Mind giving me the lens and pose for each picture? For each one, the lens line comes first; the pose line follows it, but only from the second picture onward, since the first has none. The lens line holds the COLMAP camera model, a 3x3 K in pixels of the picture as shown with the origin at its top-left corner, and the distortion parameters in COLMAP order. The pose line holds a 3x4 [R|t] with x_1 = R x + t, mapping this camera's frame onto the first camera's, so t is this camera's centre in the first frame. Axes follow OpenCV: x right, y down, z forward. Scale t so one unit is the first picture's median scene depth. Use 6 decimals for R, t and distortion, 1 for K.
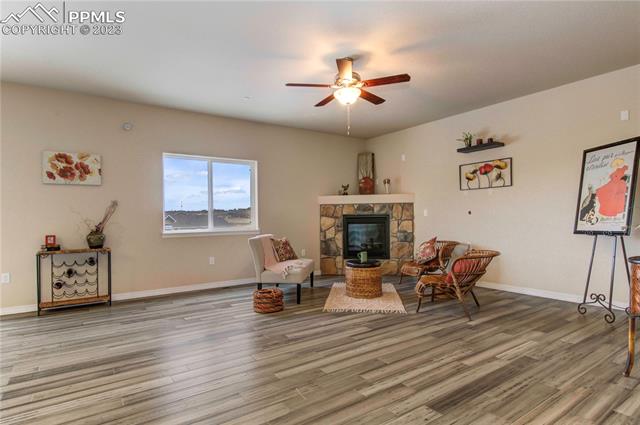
lens RADIAL K [[353.1, 0, 323.1], [0, 353.1, 211.5], [0, 0, 1]] dist [0.003727, 0.000591]
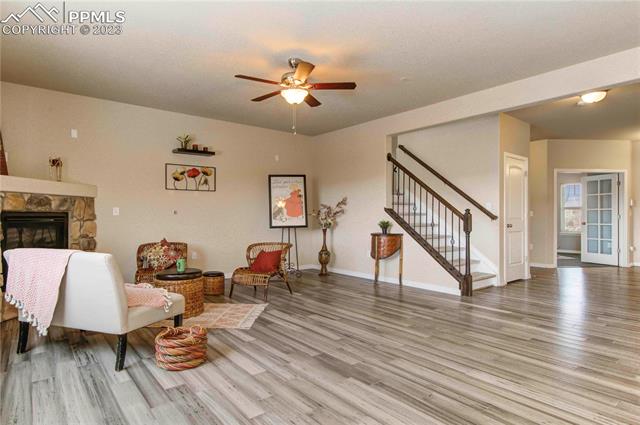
lens RADIAL K [[353.1, 0, 320.1], [0, 353.1, 213.9], [0, 0, 1]] dist [0.003727, 0.000591]
pose [[-0.067704, 0.016391, 0.997571, -0.664906], [-0.017478, 0.999692, -0.017613, 0.018884], [-0.997552, -0.018628, -0.067396, 0.701697]]
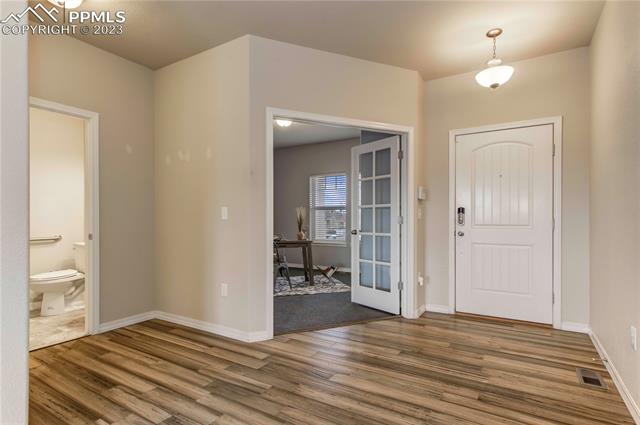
lens RADIAL K [[335.9, 0, 322.8], [0, 335.9, 215.9], [0, 0, 1]] dist [0.000659, 0.000077]
pose [[-0.391034, 0.008525, 0.920337, -0.603811], [-0.009411, 0.999868, -0.013260, 0.016306], [-0.920328, -0.013846, -0.390902, 0.631740]]
